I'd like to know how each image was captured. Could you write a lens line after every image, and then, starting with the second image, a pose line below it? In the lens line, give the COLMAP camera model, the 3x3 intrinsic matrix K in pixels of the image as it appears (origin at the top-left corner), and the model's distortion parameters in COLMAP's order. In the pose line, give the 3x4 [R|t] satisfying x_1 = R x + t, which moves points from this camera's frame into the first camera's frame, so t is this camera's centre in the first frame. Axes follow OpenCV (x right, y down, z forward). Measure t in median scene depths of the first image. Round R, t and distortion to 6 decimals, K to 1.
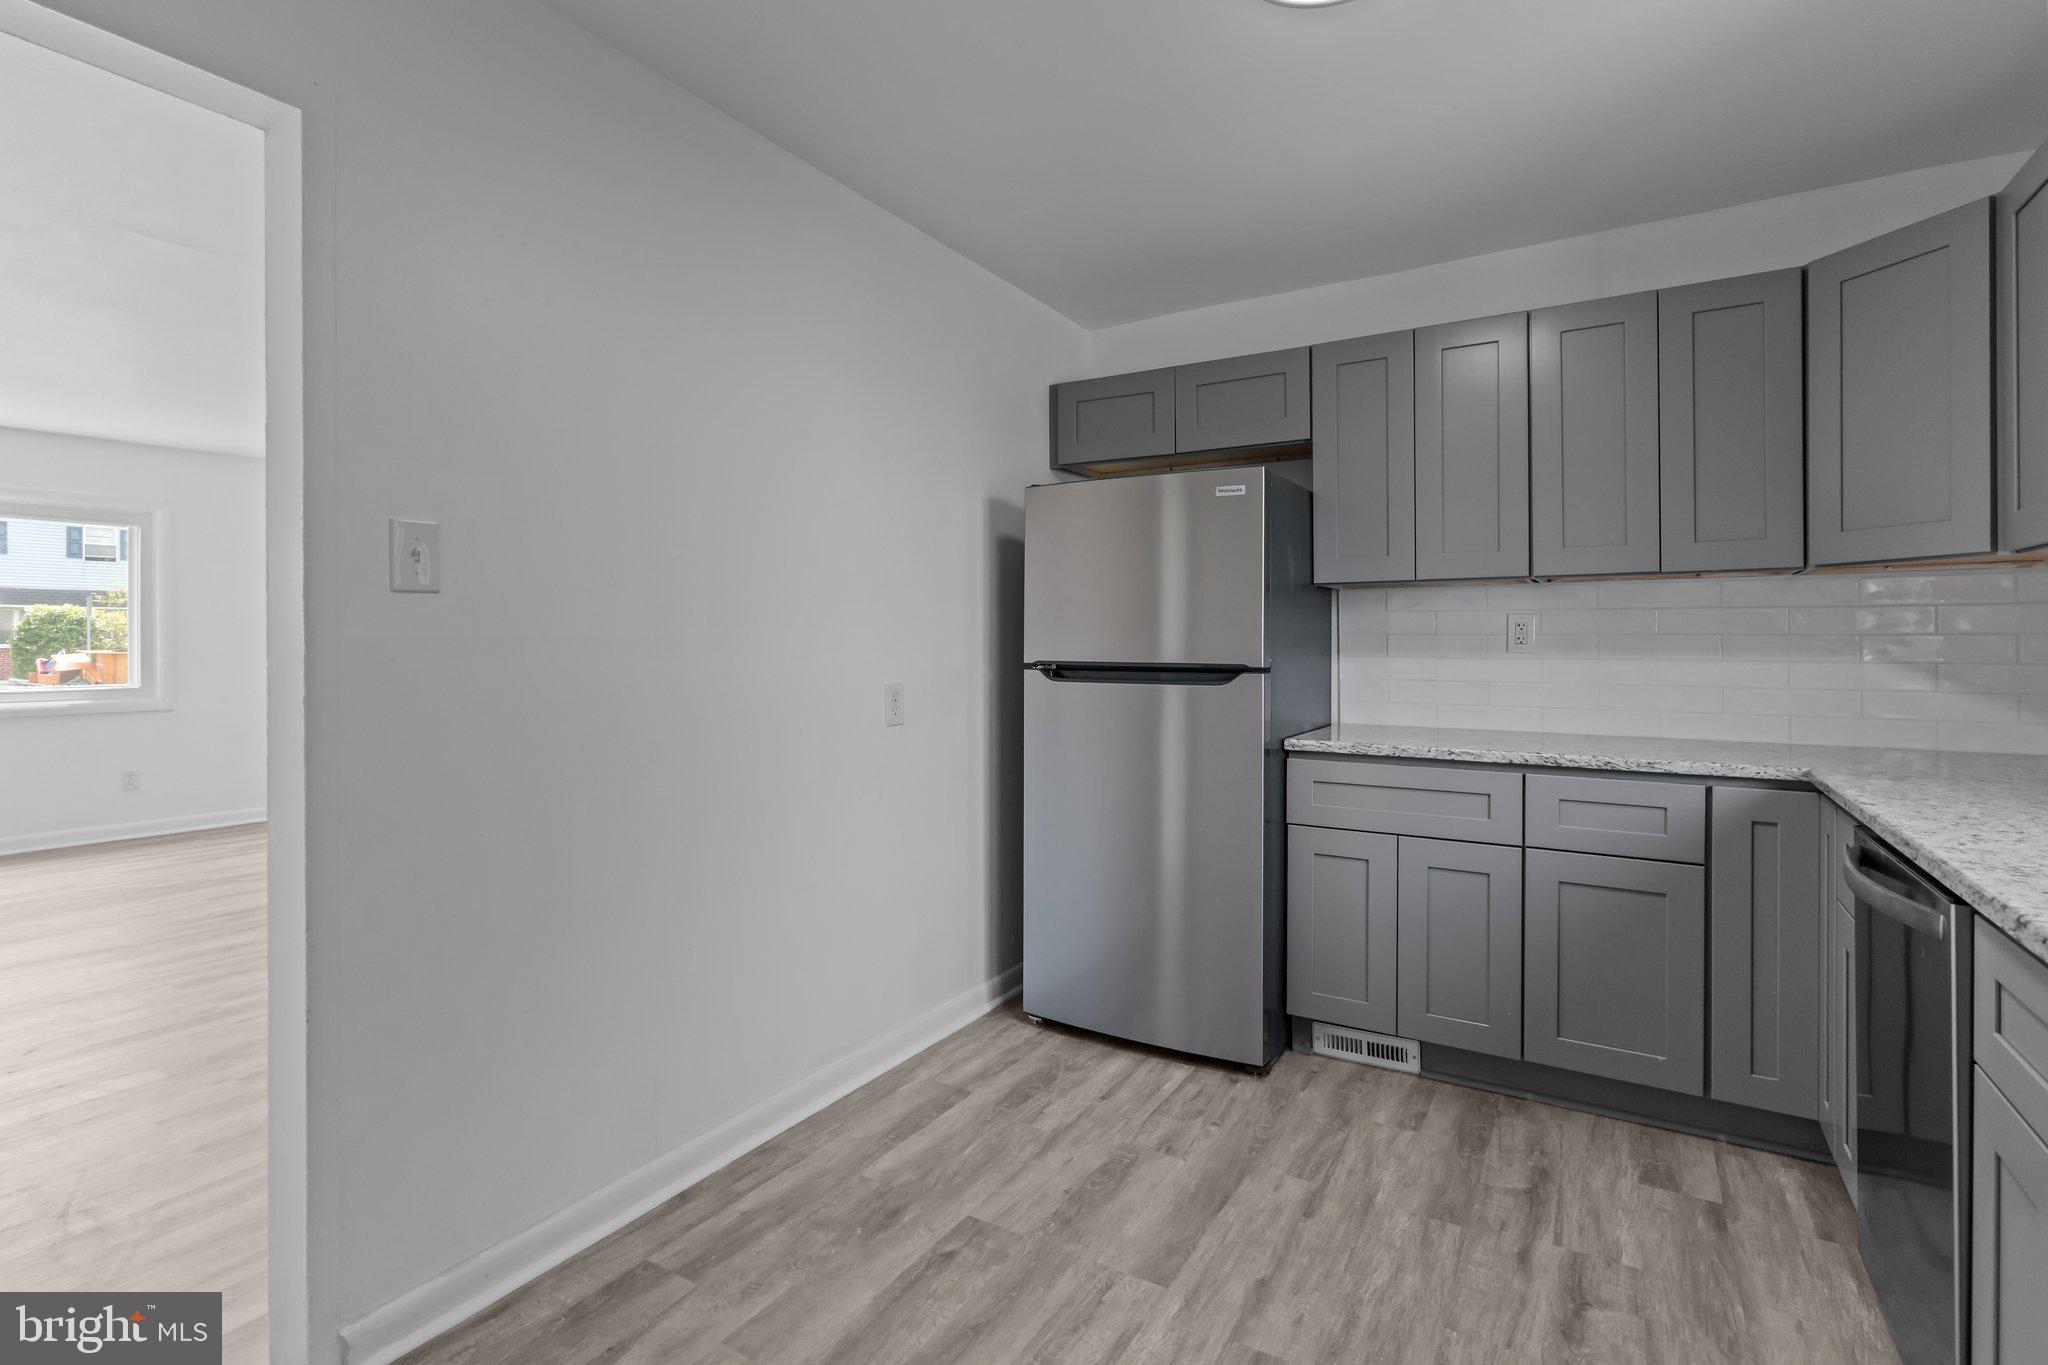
lens RADIAL K [[981.7, 0, 1018.3], [0, 981.7, 649.9], [0, 0, 1]] dist [0.000743, 0.000239]
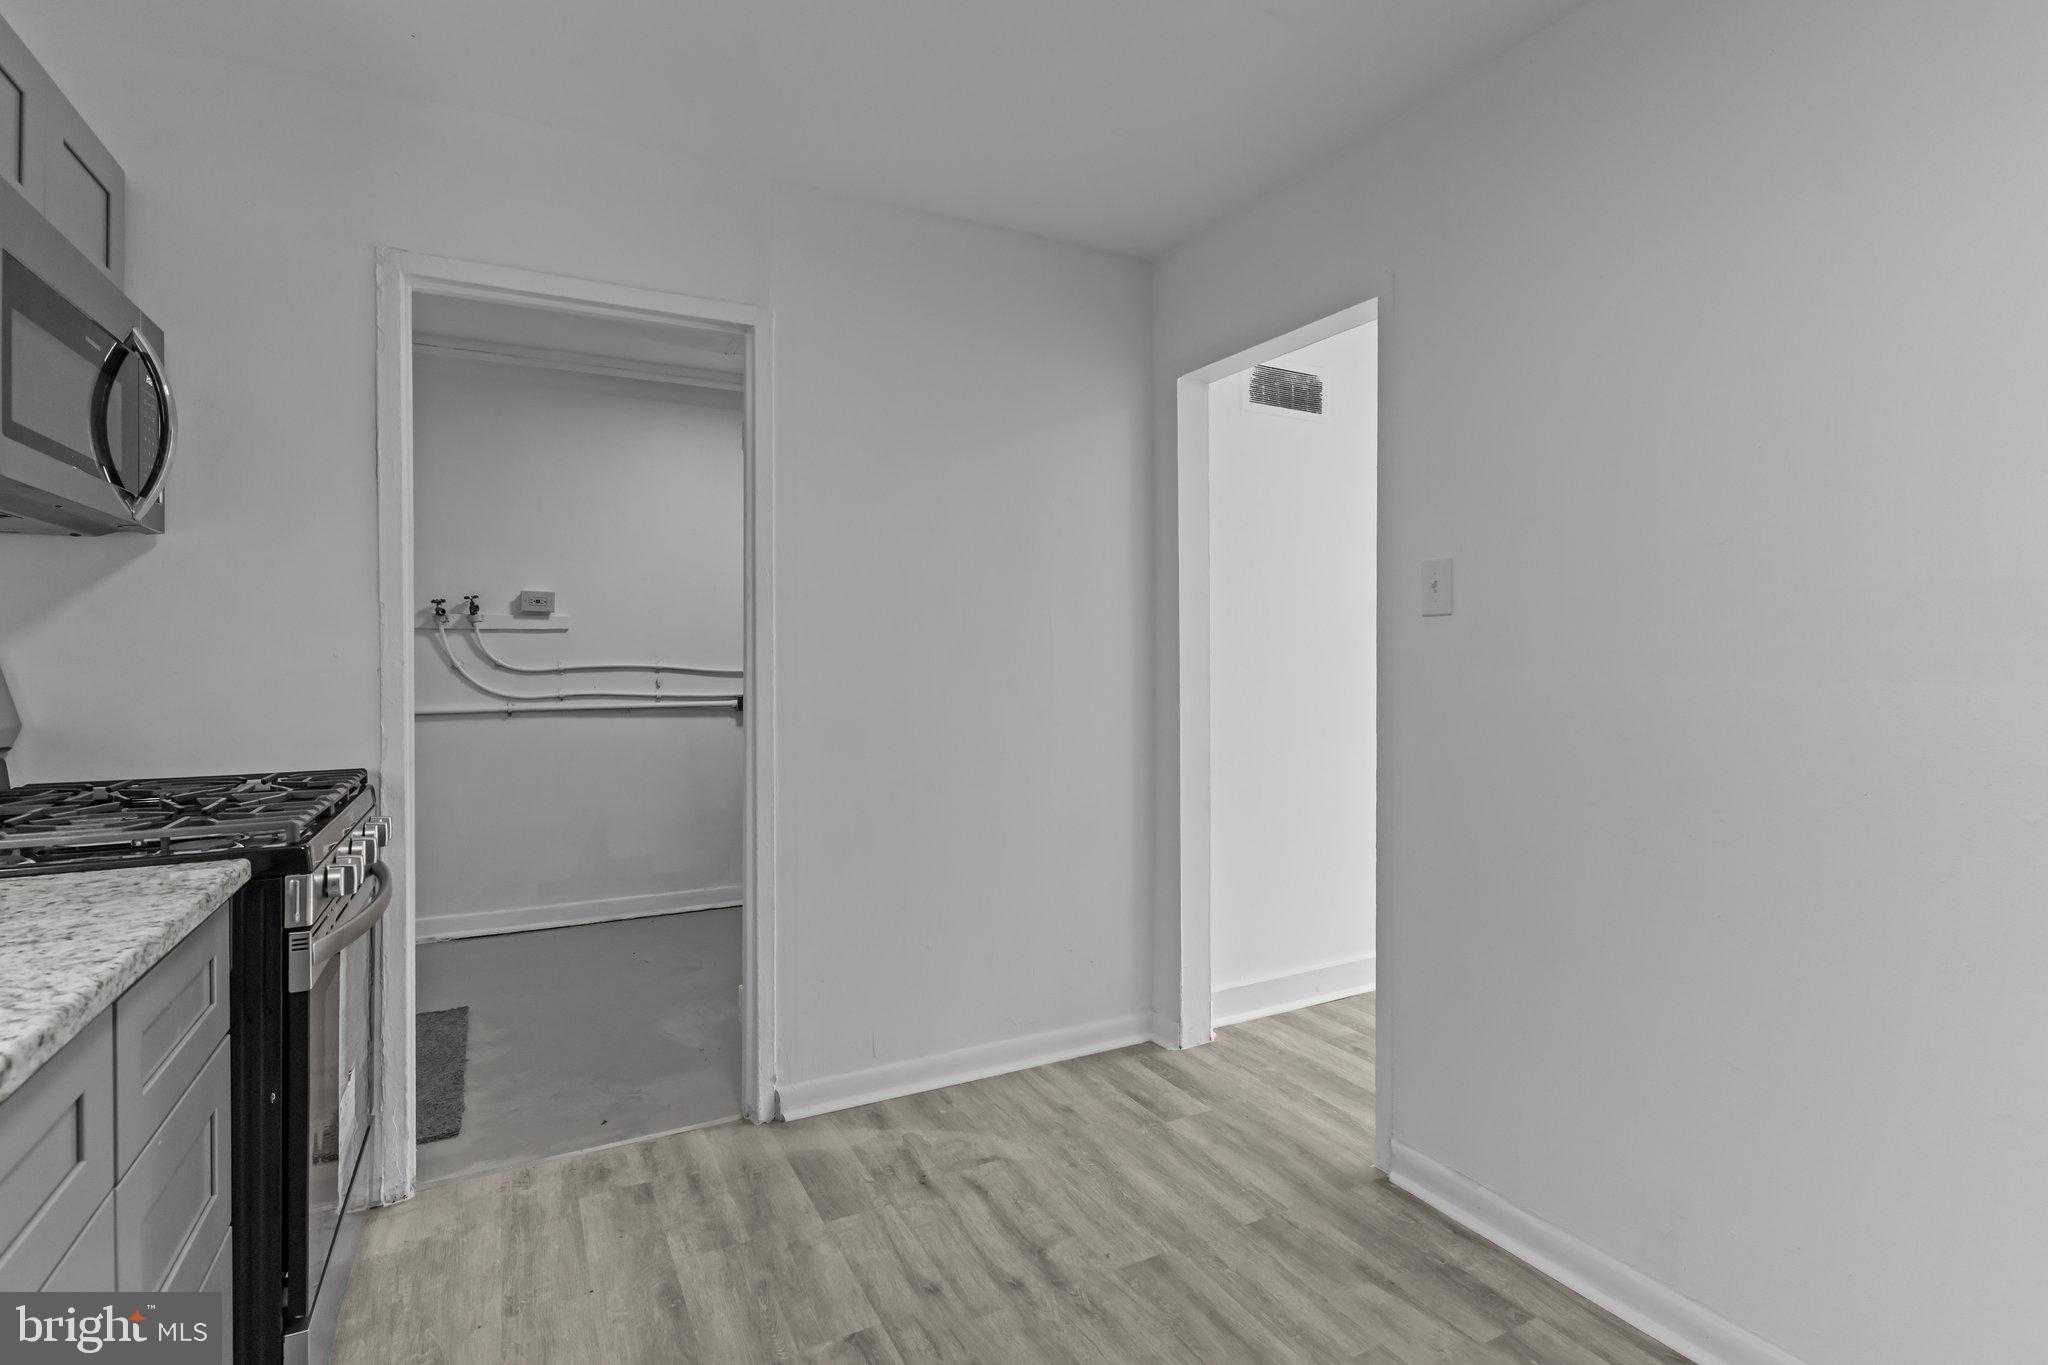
lens RADIAL K [[981.7, 0, 1018.3], [0, 981.7, 649.9], [0, 0, 1]] dist [0.000743, 0.000239]
pose [[-0.512663, 0.001122, -0.858589, 0.581233], [-0.001746, 0.999996, 0.002350, -0.011952], [0.858588, 0.002704, -0.512658, 0.911531]]
